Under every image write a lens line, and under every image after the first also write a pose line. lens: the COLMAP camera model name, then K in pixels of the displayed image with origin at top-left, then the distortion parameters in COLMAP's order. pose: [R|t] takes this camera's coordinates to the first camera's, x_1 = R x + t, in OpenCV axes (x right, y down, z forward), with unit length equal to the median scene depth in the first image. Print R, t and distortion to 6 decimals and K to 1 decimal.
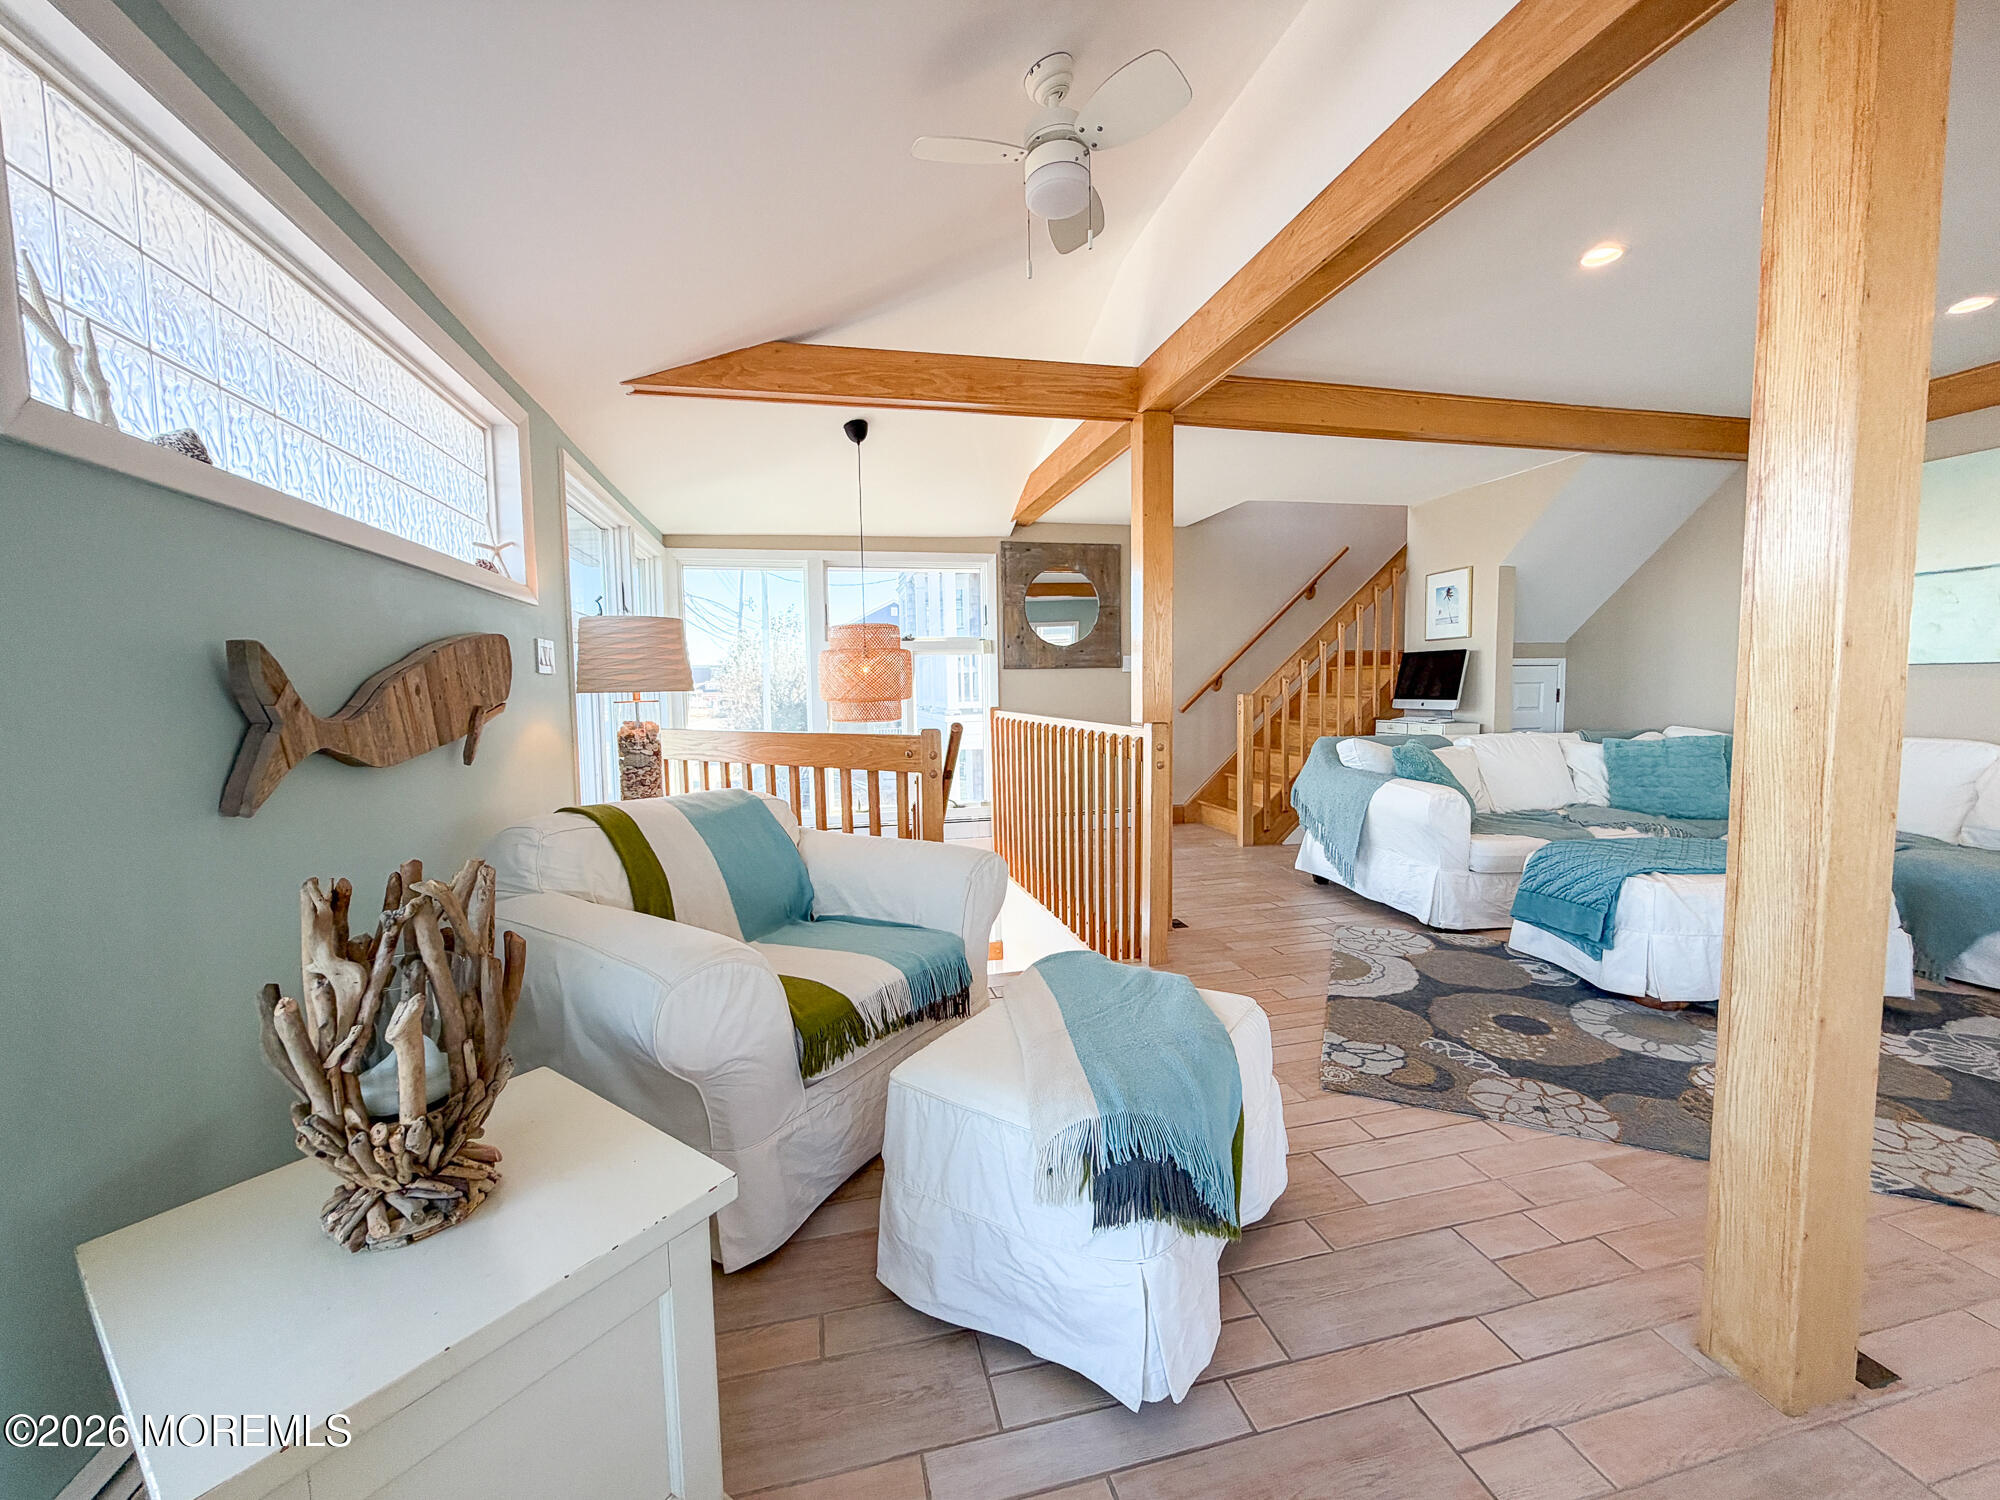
lens RADIAL K [[800.5, 0, 993.8], [0, 800.5, 751.3], [0, 0, 1]] dist [-0.001507, 0.000862]
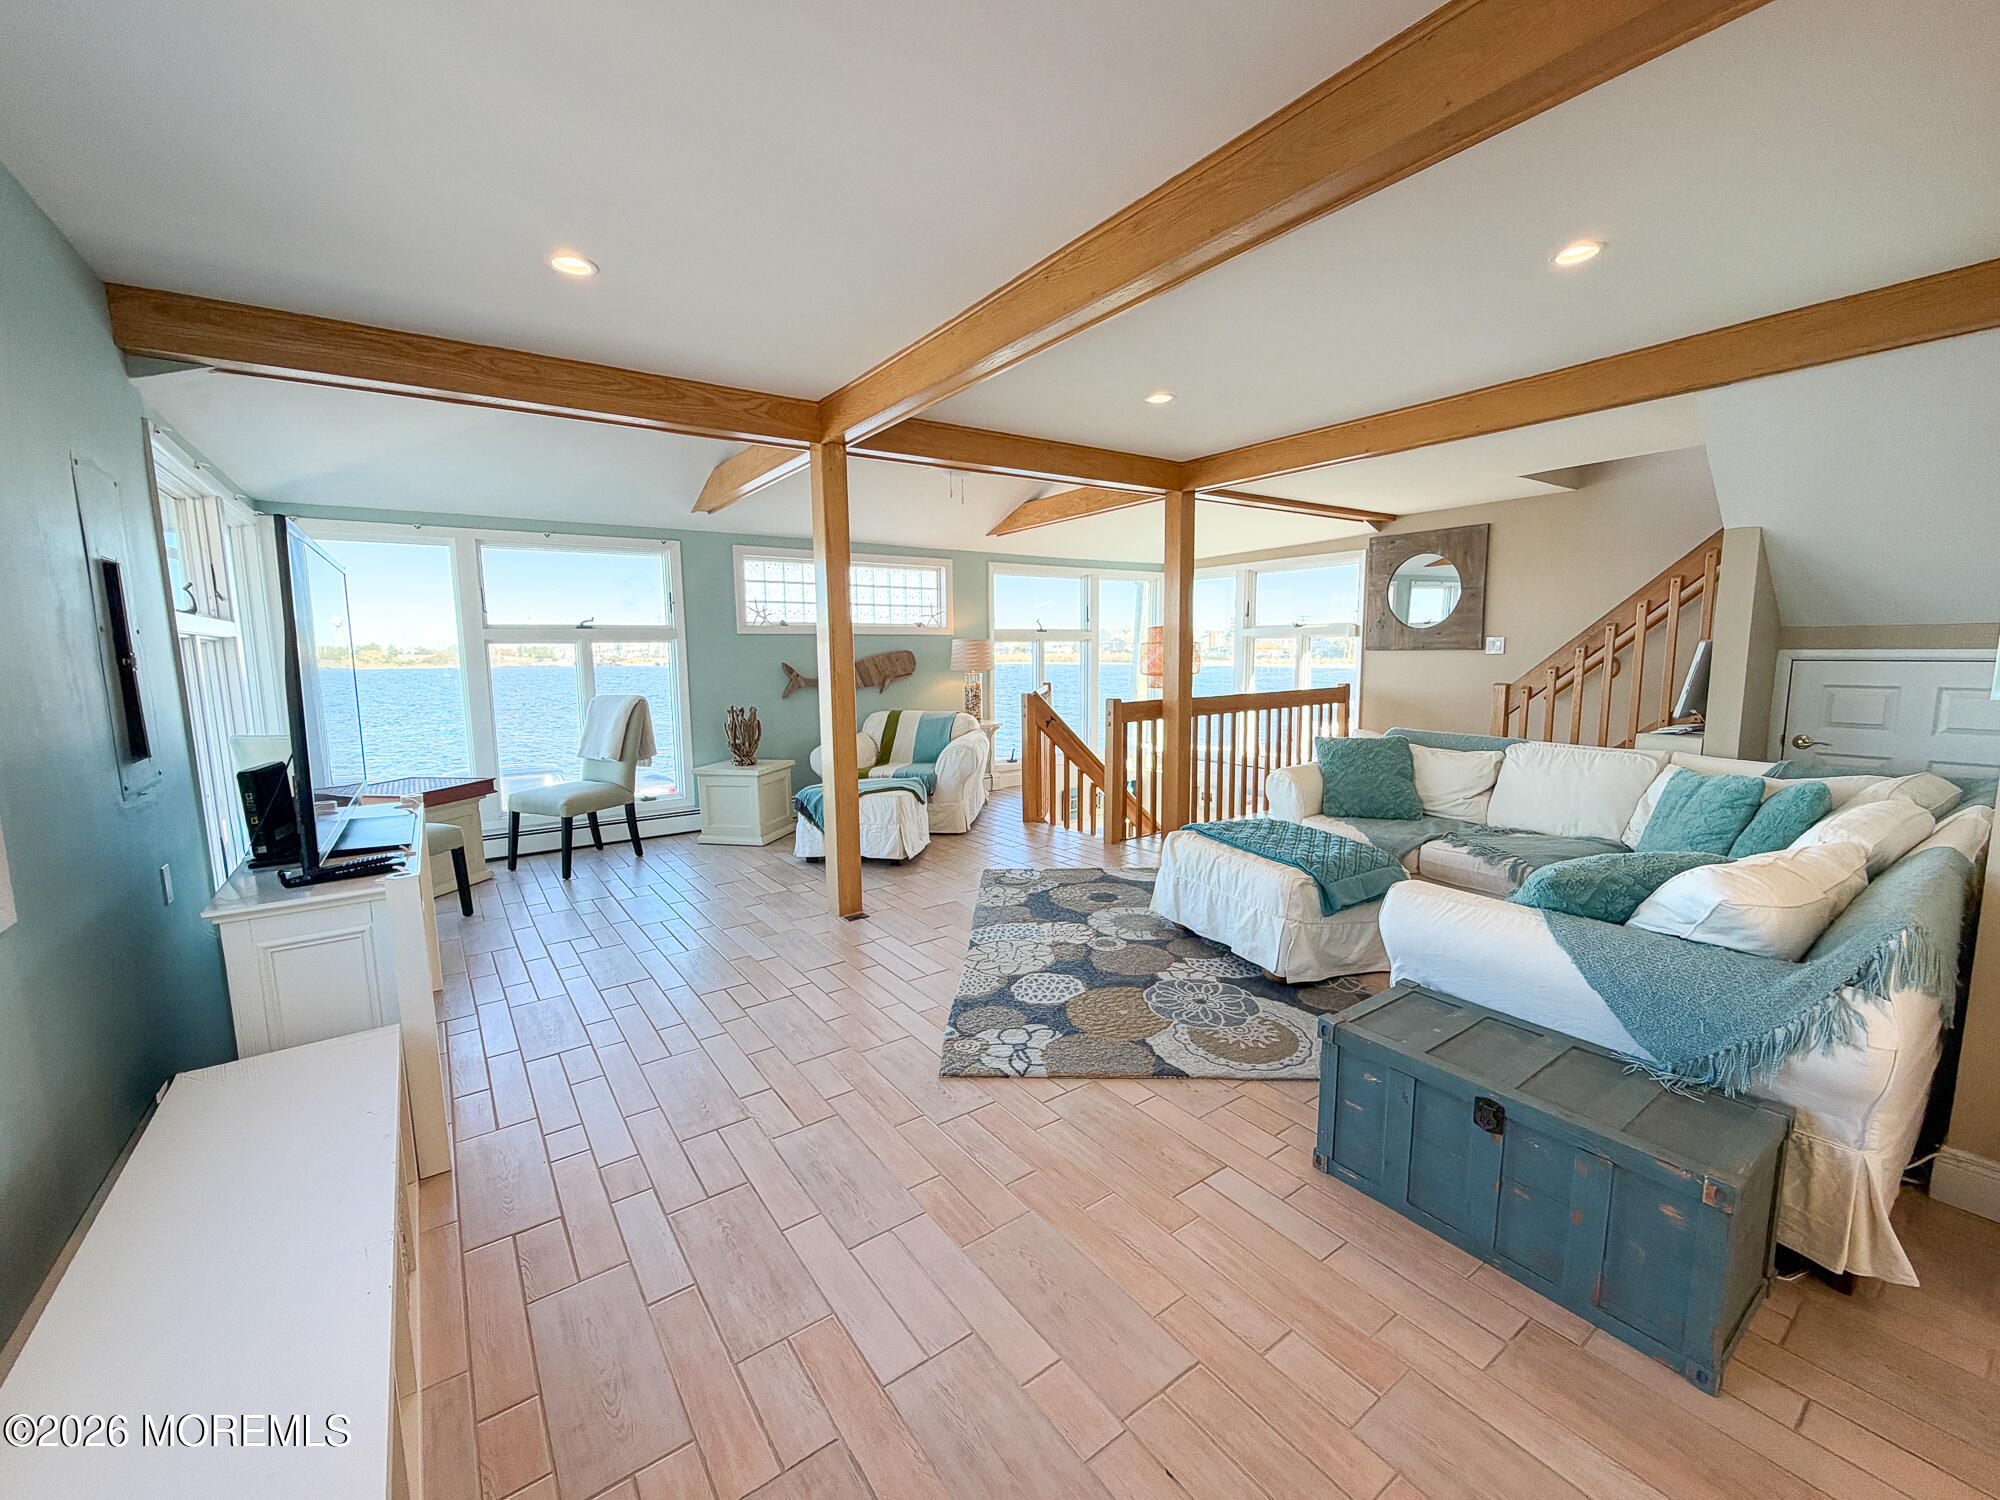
lens RADIAL K [[800.5, 0, 975.9], [0, 800.5, 748.3], [0, 0, 1]] dist [-0.001507, 0.000862]
pose [[0.357988, 0.125552, -0.925247, 2.143974], [-0.067027, 0.991818, 0.108652, -0.123423], [0.931317, 0.023120, 0.363474, 0.173452]]
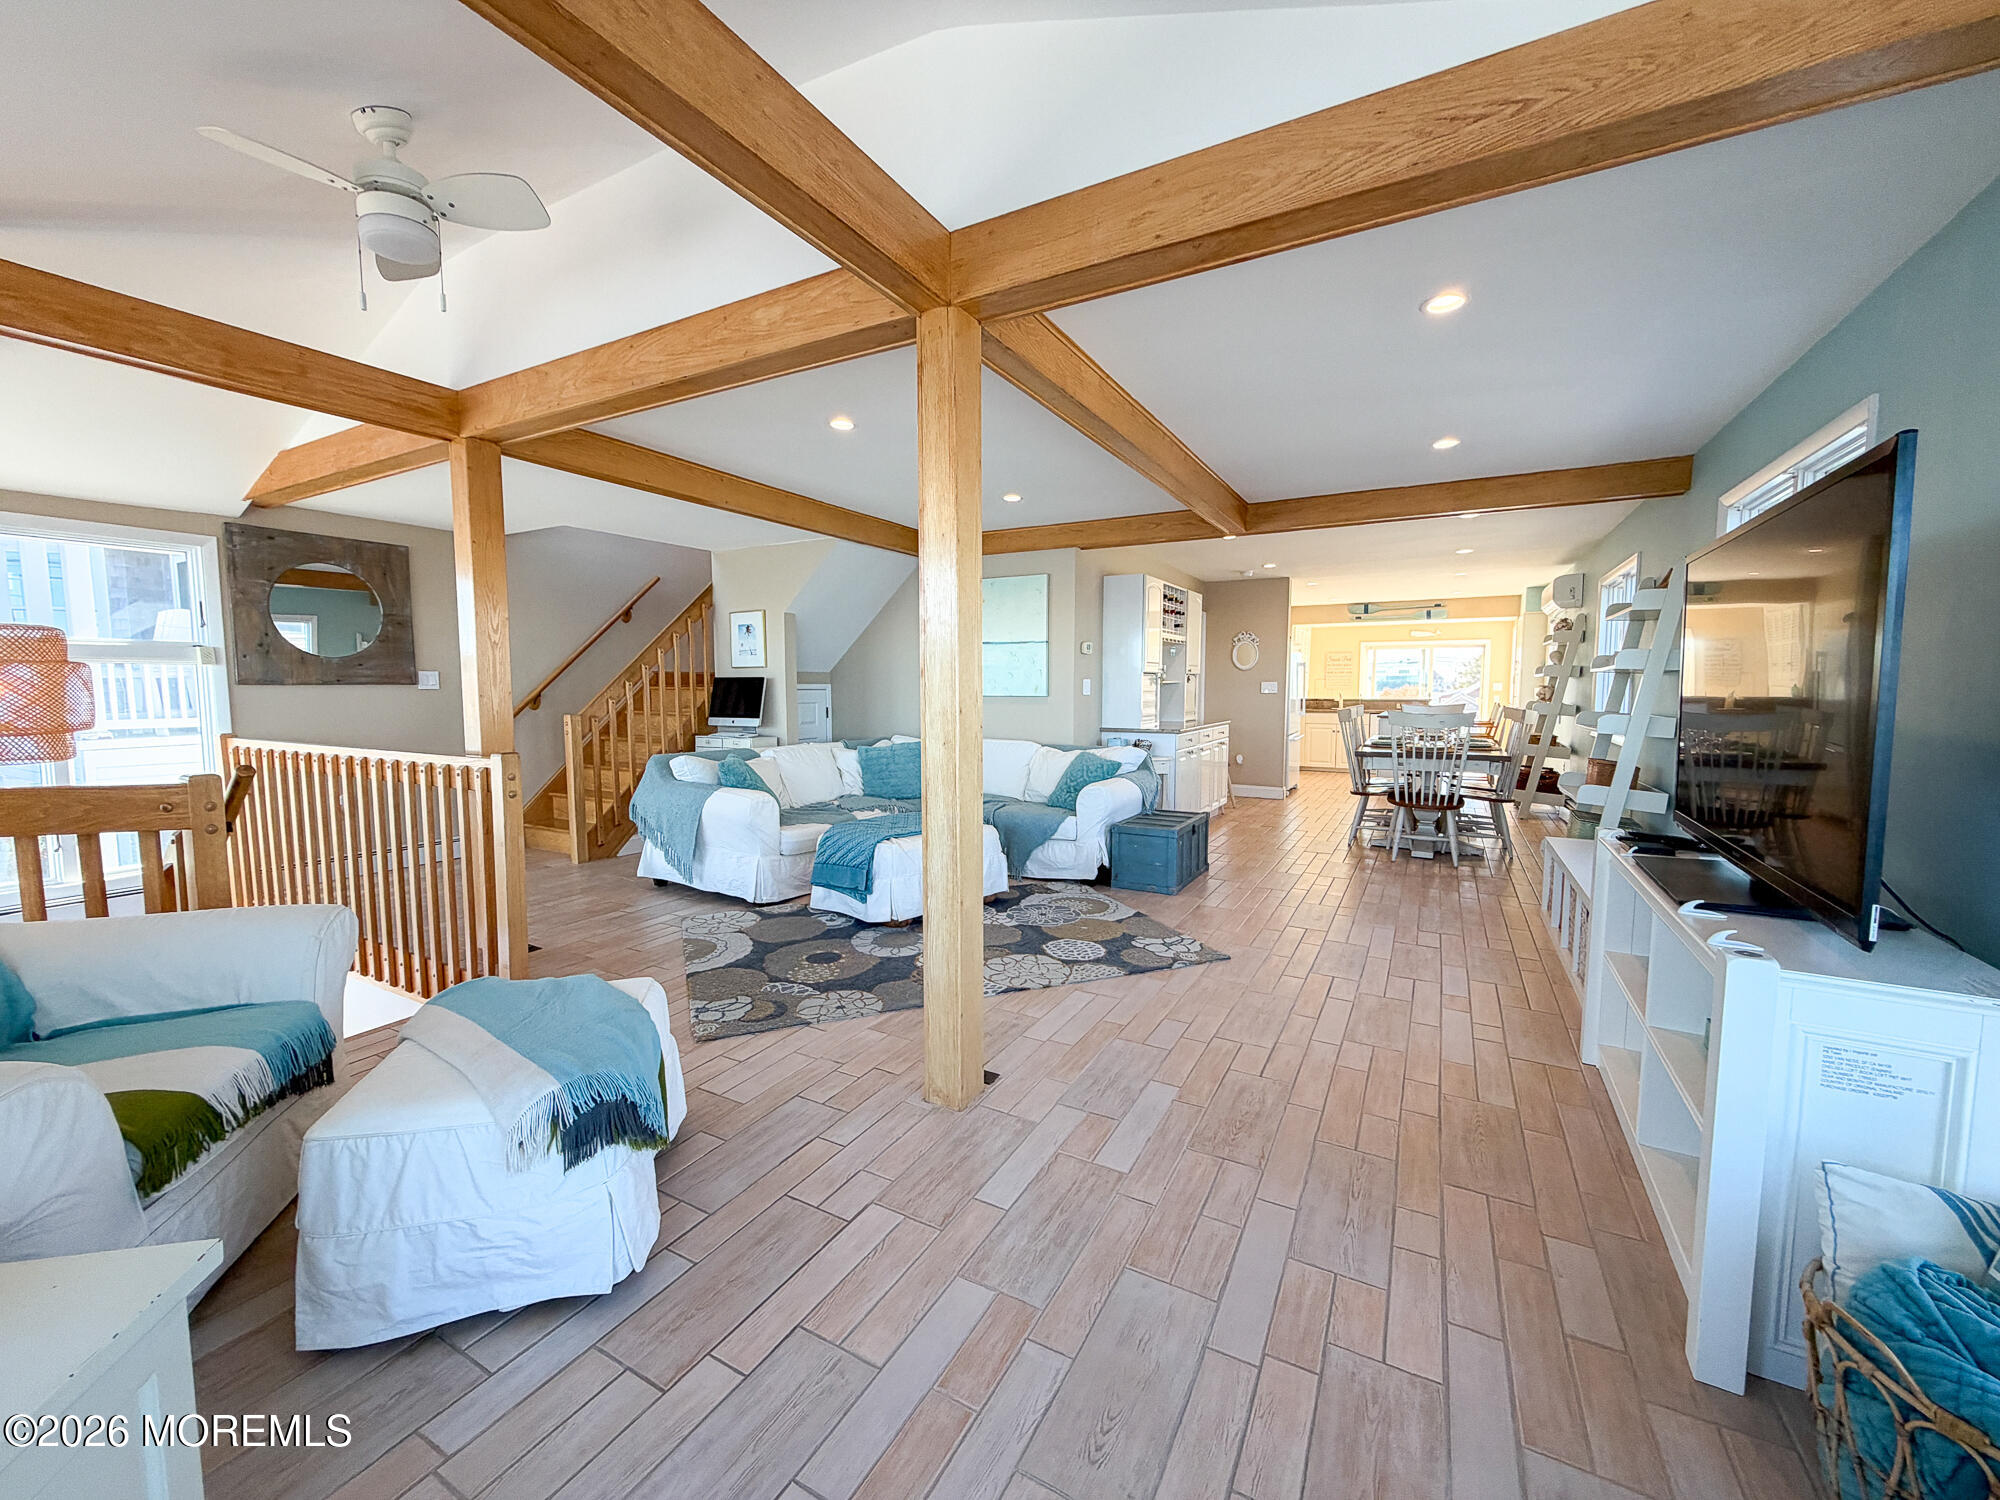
lens RADIAL K [[800.5, 0, 1001.6], [0, 800.5, 746.6], [0, 0, 1]] dist [-0.001507, 0.000862]
pose [[0.671258, -0.040658, 0.740108, -0.164649], [0.049750, 0.998714, 0.009743, -0.029250], [-0.739552, 0.030280, 0.672418, -0.198310]]
